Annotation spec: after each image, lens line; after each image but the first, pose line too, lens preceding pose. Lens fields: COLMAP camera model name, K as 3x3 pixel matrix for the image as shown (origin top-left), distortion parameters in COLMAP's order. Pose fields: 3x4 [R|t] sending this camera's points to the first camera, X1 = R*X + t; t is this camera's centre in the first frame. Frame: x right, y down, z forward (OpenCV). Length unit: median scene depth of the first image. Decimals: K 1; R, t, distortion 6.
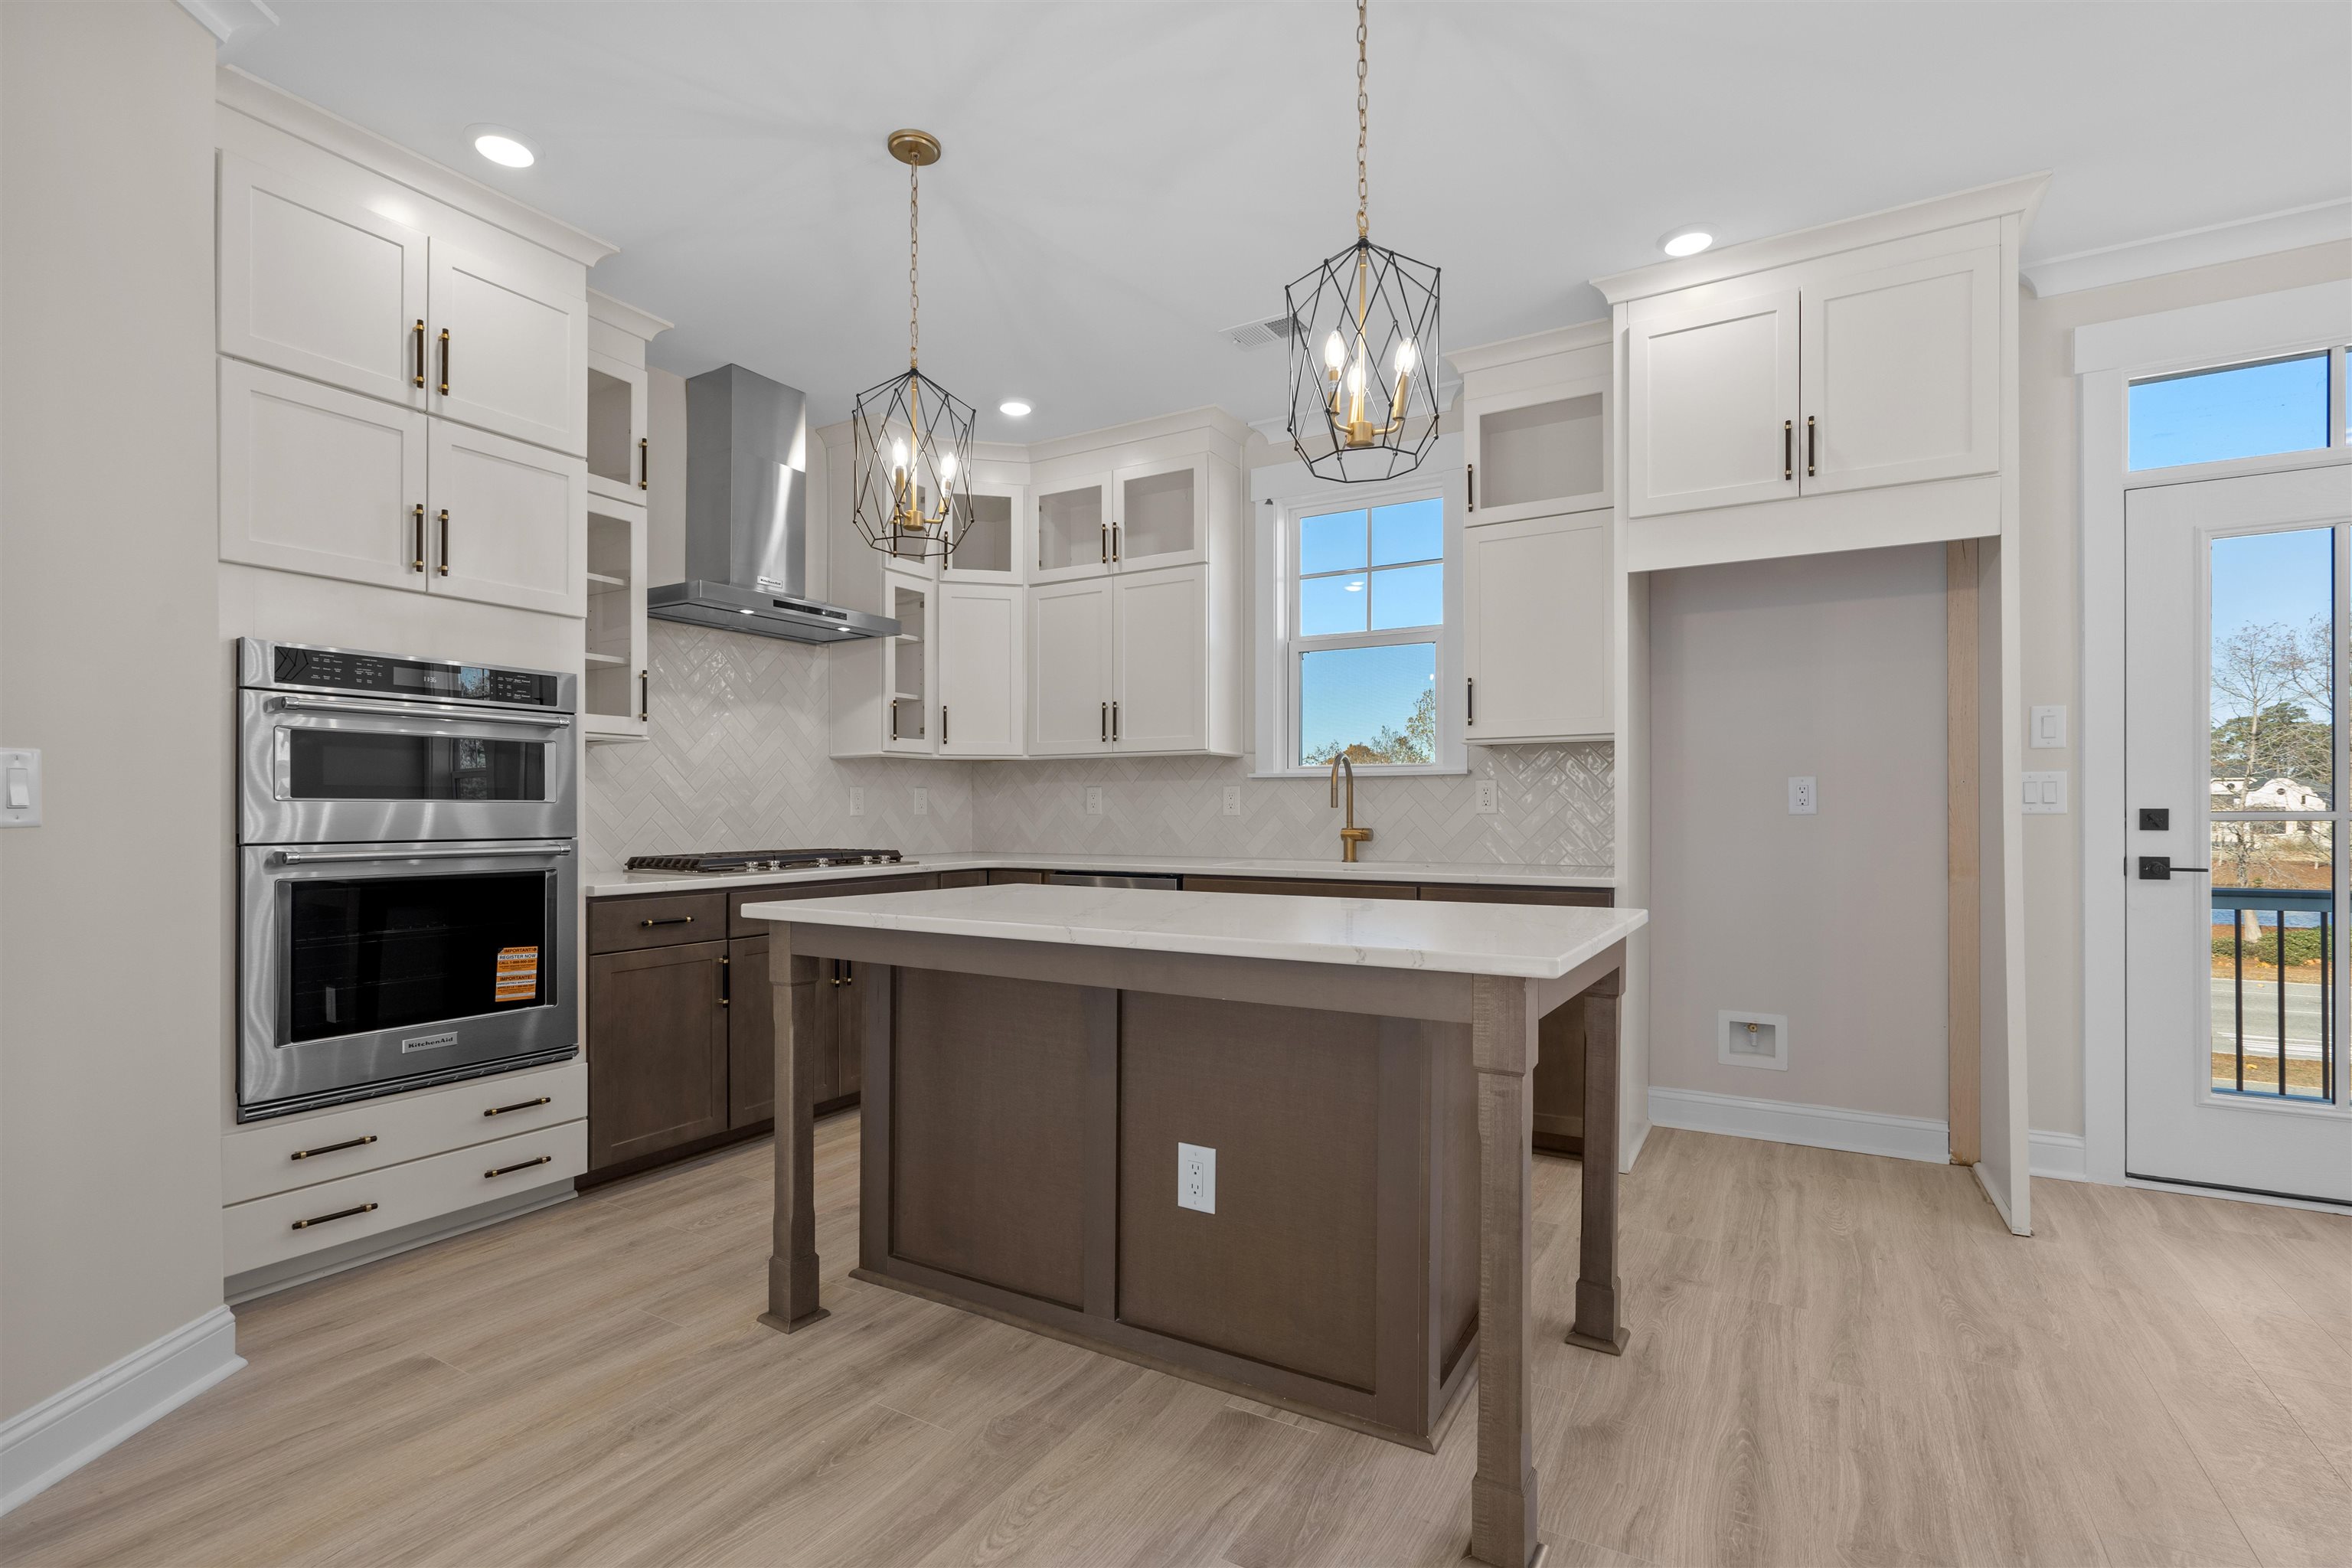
lens RADIAL K [[1079.7, 0, 1185.3], [0, 1079.7, 806.9], [0, 0, 1]] dist [-0.012990, 0.000788]
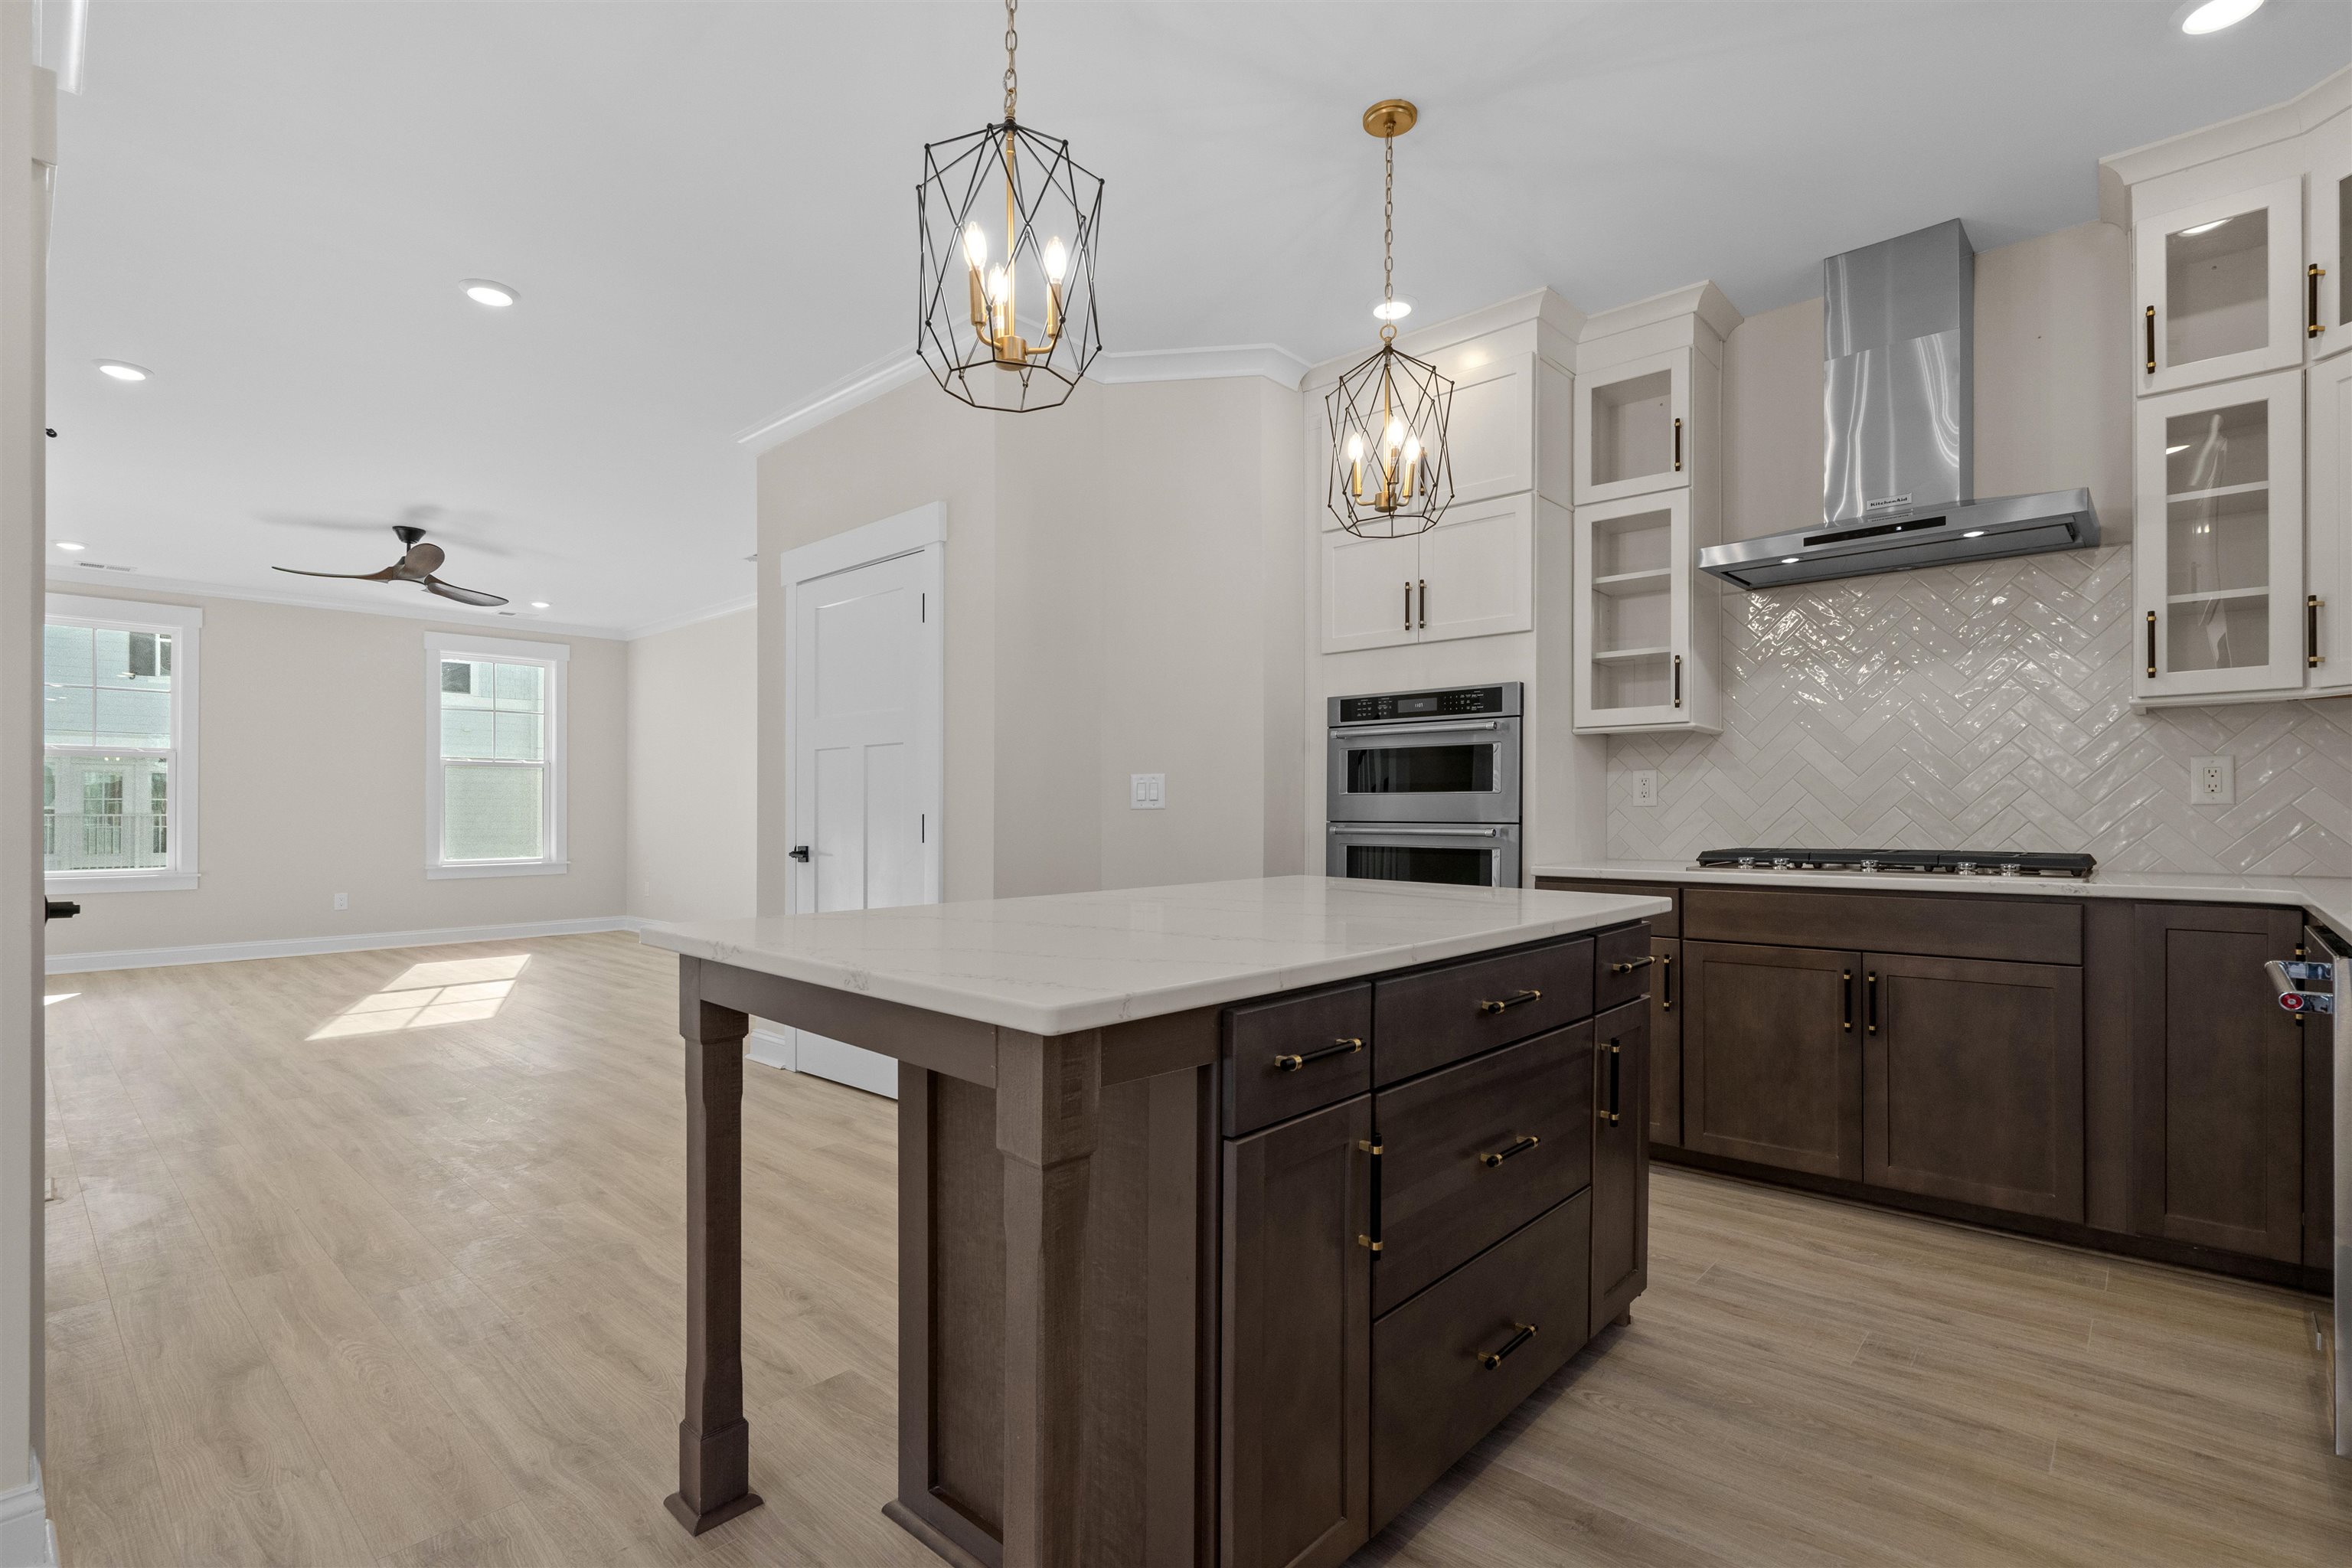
lens RADIAL K [[1070.0, 0, 1175.0], [0, 1070.0, 801.4], [0, 0, 1]] dist [-0.001522, -0.000116]
pose [[-0.218734, -0.004219, -0.975775, 0.543819], [0.007181, 0.999957, -0.005933, 0.008368], [0.975758, -0.008305, -0.218694, 0.758663]]
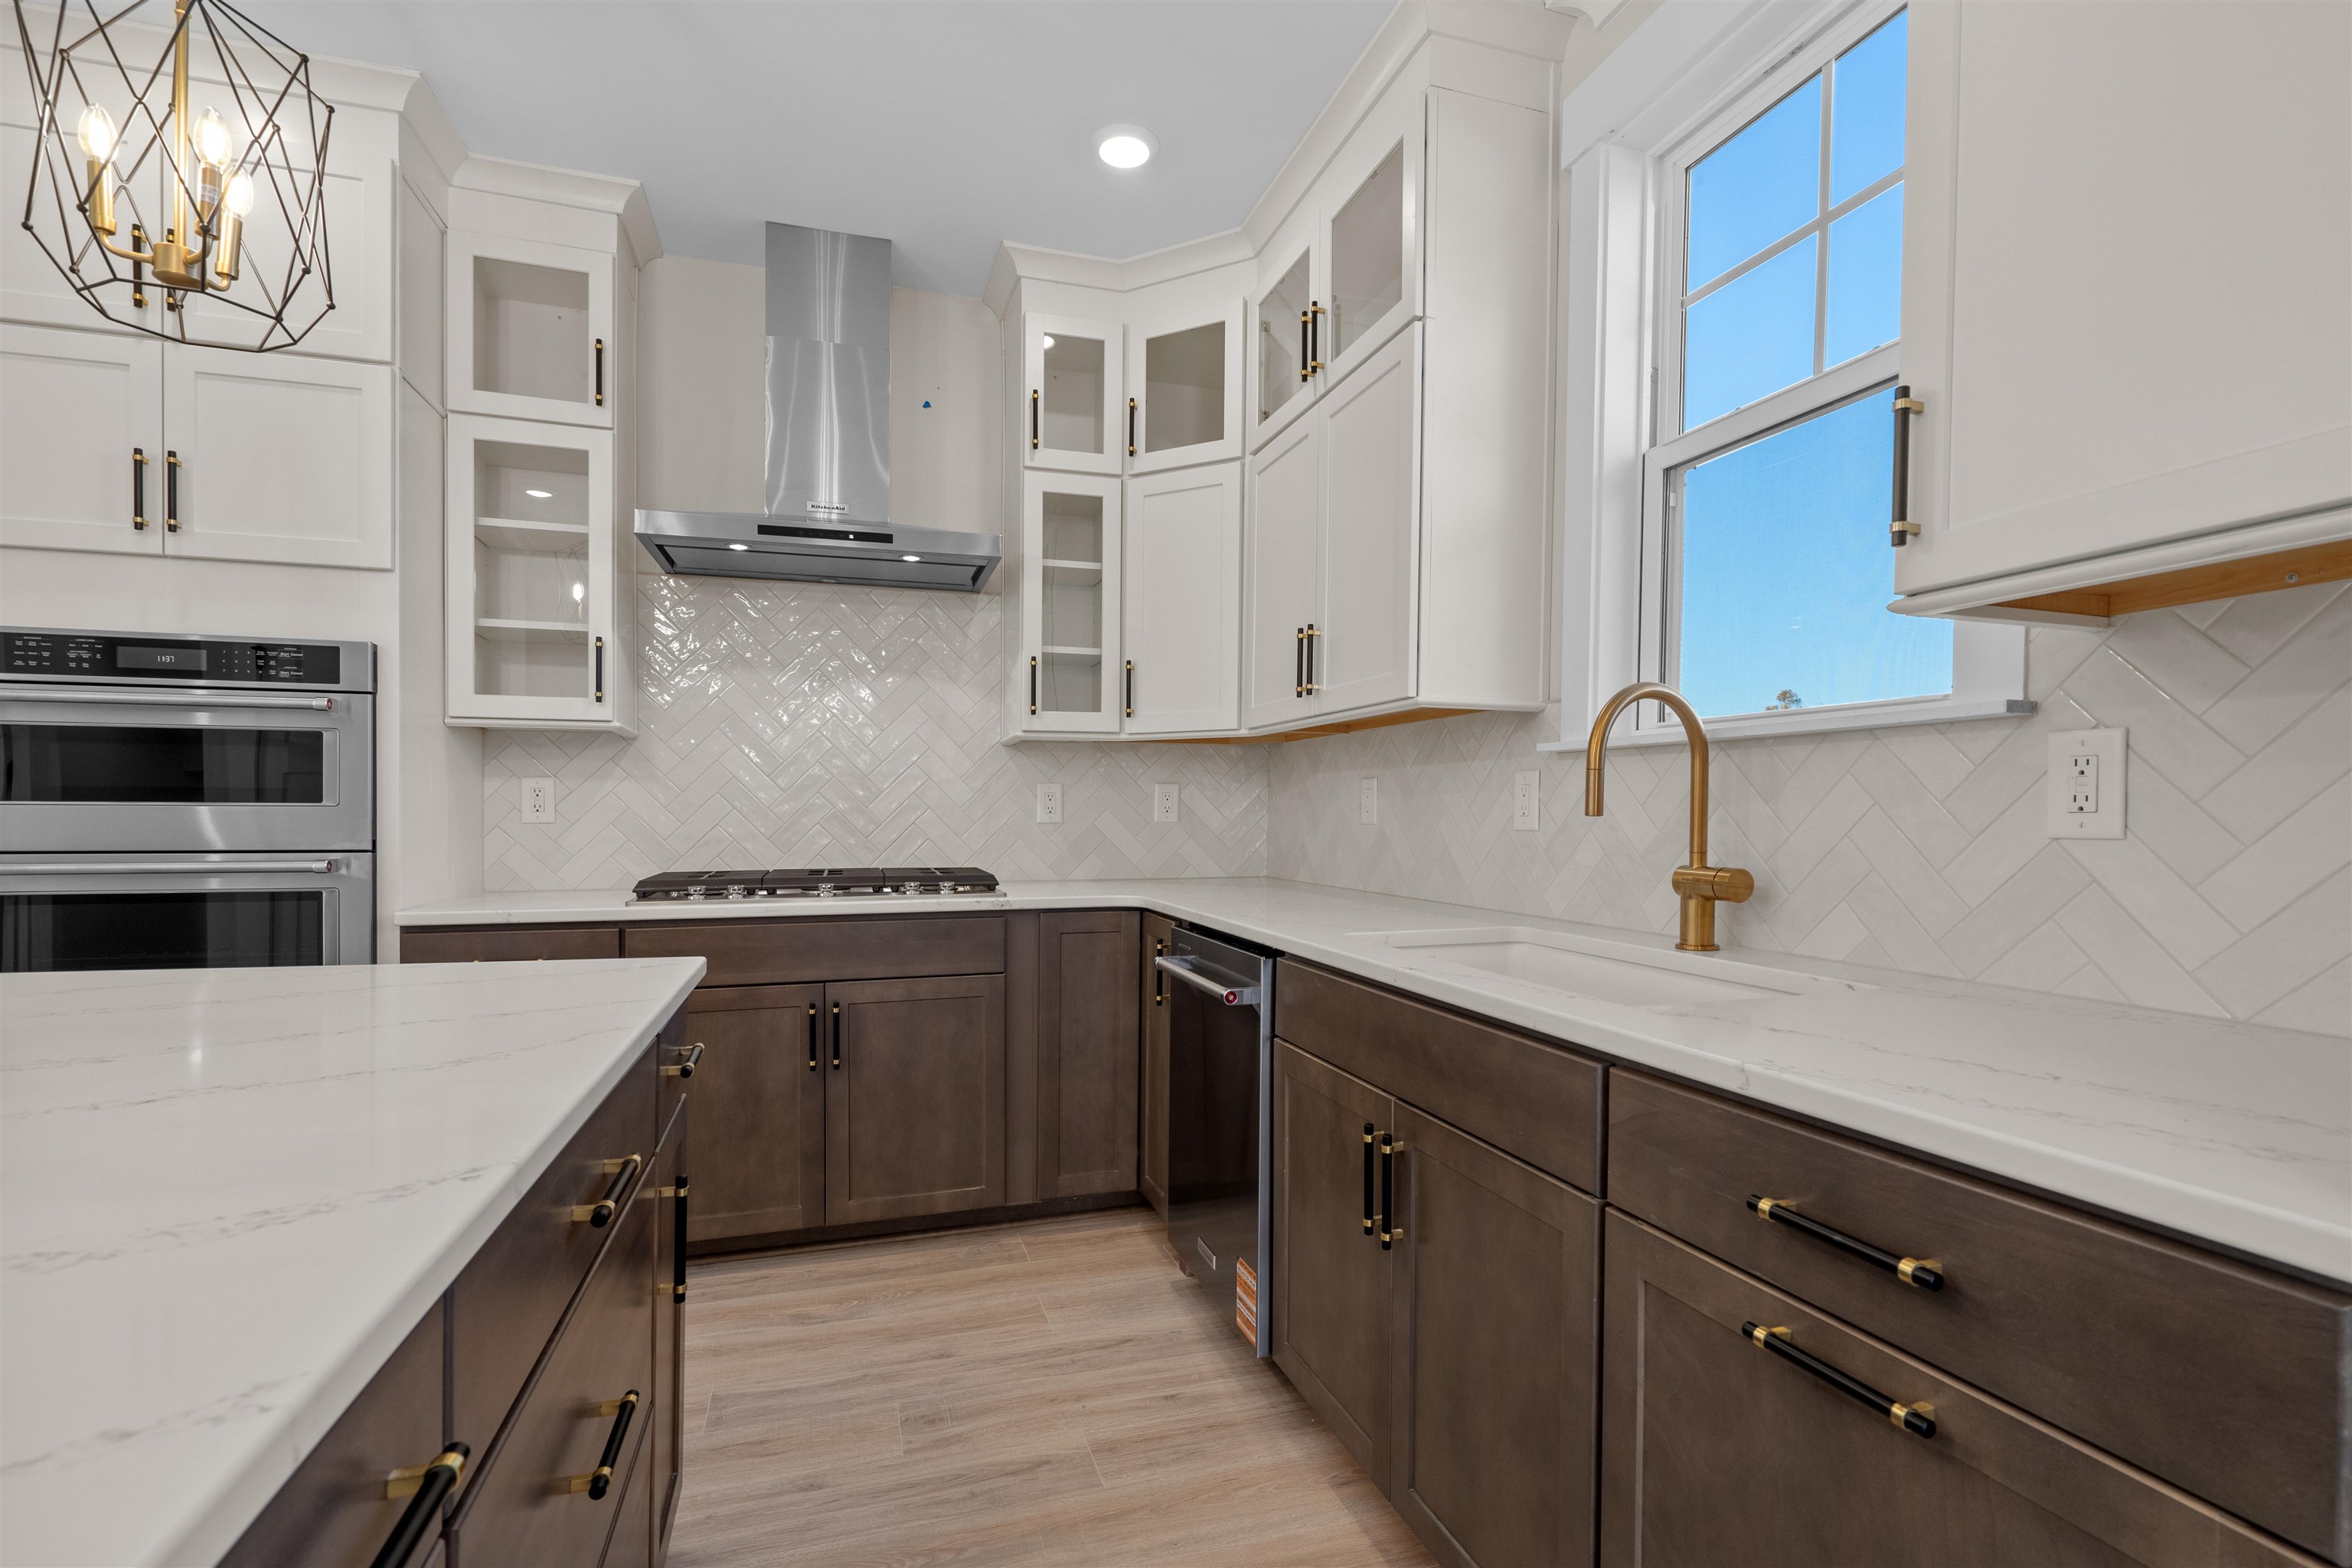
lens RADIAL K [[1085.5, 0, 1179.2], [0, 1085.5, 838.7], [0, 0, 1]] dist [-0.001890, 0.000273]
pose [[0.733944, 0.020287, -0.678907, 0.347257], [-0.001578, 0.999602, 0.028164, -0.002676], [0.679208, -0.019599, 0.733684, 0.696820]]
